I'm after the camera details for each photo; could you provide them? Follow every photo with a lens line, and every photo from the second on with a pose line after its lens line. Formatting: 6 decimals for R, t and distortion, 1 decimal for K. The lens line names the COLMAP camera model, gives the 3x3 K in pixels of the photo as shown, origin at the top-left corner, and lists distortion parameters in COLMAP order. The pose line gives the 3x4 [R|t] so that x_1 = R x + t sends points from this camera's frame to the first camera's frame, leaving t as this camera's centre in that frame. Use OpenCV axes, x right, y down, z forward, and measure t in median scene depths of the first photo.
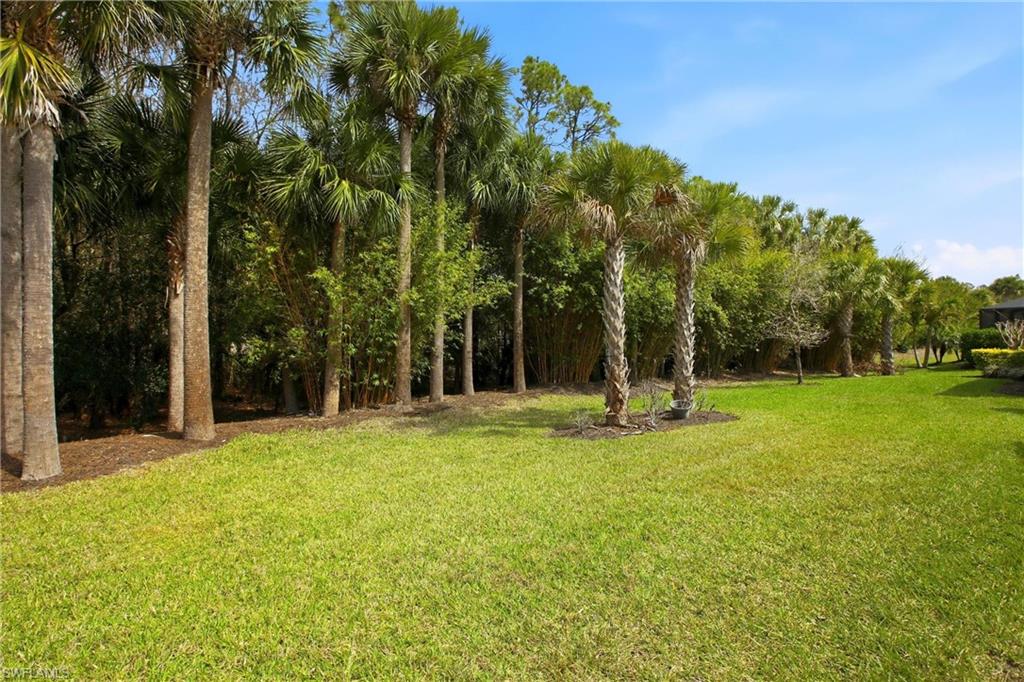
lens RADIAL K [[475.0, 0, 512.2], [0, 475.0, 346.0], [0, 0, 1]] dist [-0.054426, 0.022999]
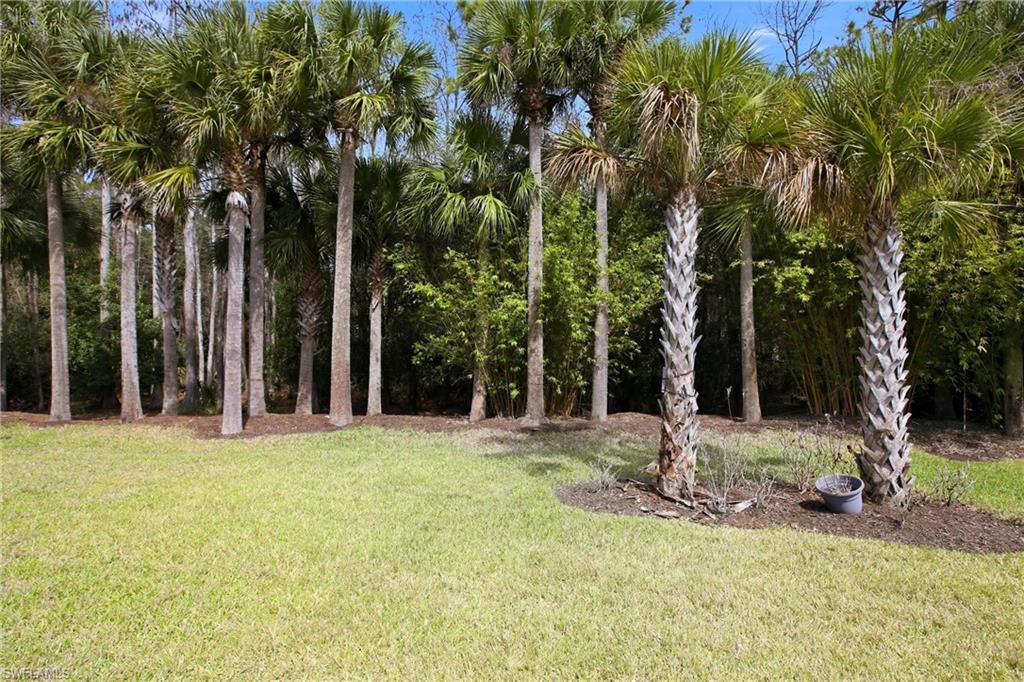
lens RADIAL K [[475.0, 0, 512.2], [0, 475.0, 346.0], [0, 0, 1]] dist [-0.054426, 0.022999]
pose [[0.657972, 0.008476, -0.752995, 0.446248], [-0.012391, 0.999923, 0.000428, -0.017257], [0.752940, 0.009049, 0.658026, 0.364857]]
